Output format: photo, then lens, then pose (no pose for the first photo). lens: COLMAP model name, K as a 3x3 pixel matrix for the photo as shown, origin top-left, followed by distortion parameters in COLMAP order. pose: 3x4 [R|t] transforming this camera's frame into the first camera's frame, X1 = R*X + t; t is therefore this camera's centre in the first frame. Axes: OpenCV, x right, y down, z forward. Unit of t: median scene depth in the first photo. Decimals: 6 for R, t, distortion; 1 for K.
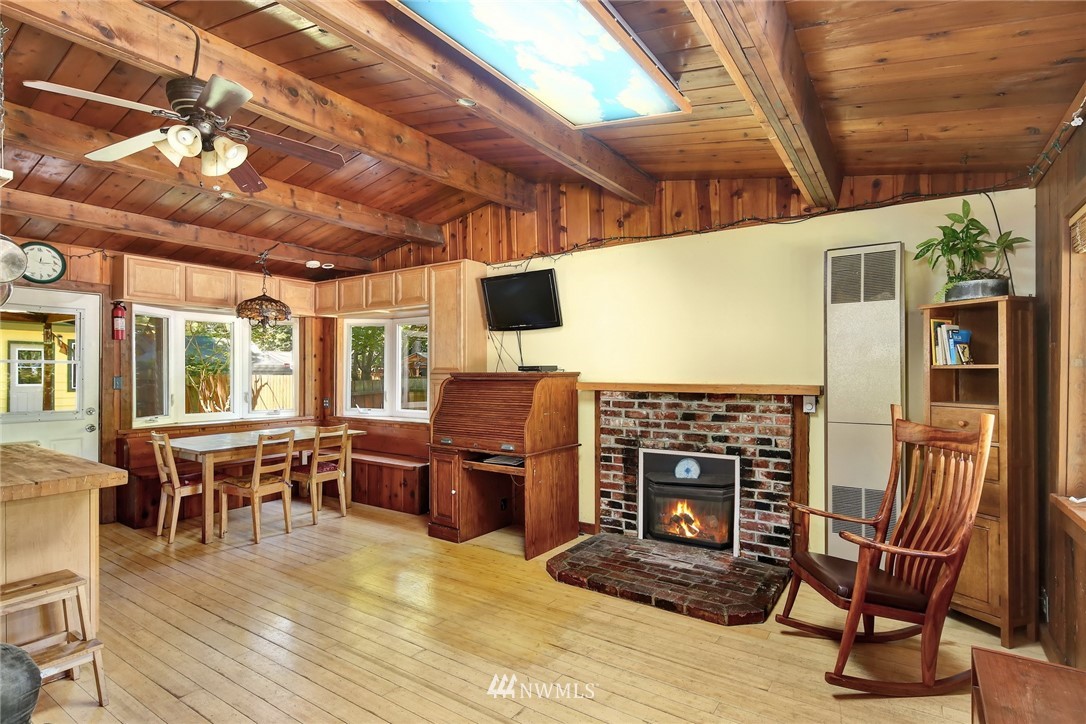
lens RADIAL K [[535.8, 0, 542.2], [0, 535.8, 368.1], [0, 0, 1]] dist [-0.001642, -0.000398]
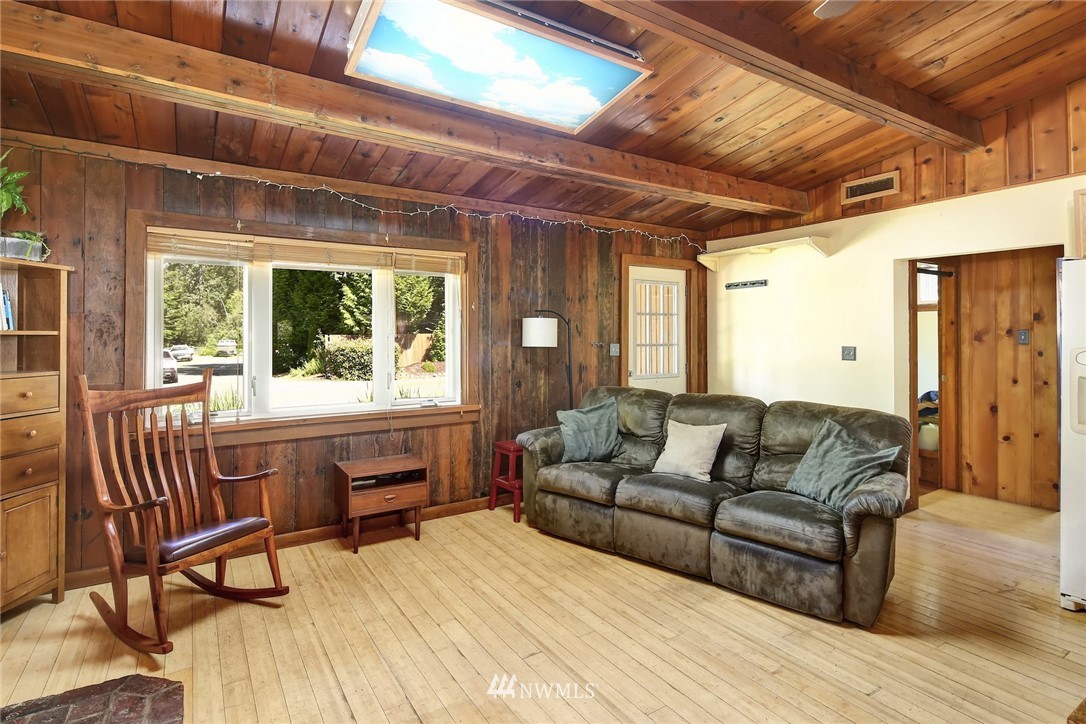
lens RADIAL K [[539.5, 0, 546.4], [0, 539.5, 334.6], [0, 0, 1]] dist [0.001030, -0.000336]
pose [[-0.920656, 0.003895, 0.390355, -0.283029], [-0.000251, 0.999944, -0.010571, 0.006419], [-0.390375, -0.009830, -0.920604, 1.097603]]
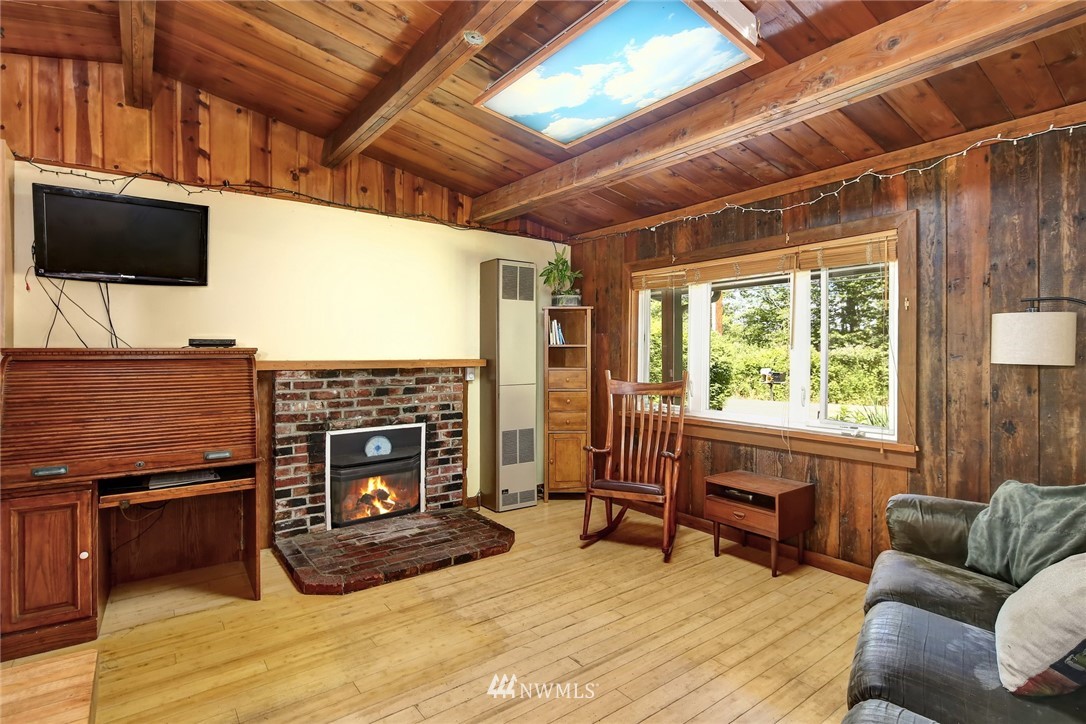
lens RADIAL K [[537.8, 0, 519.0], [0, 537.8, 349.1], [0, 0, 1]] dist [0.000050, -0.000391]
pose [[0.338846, 0.003386, 0.940836, -0.619234], [-0.007603, 0.999971, -0.000861, 0.007451], [-0.940811, -0.006862, 0.338862, 0.413198]]
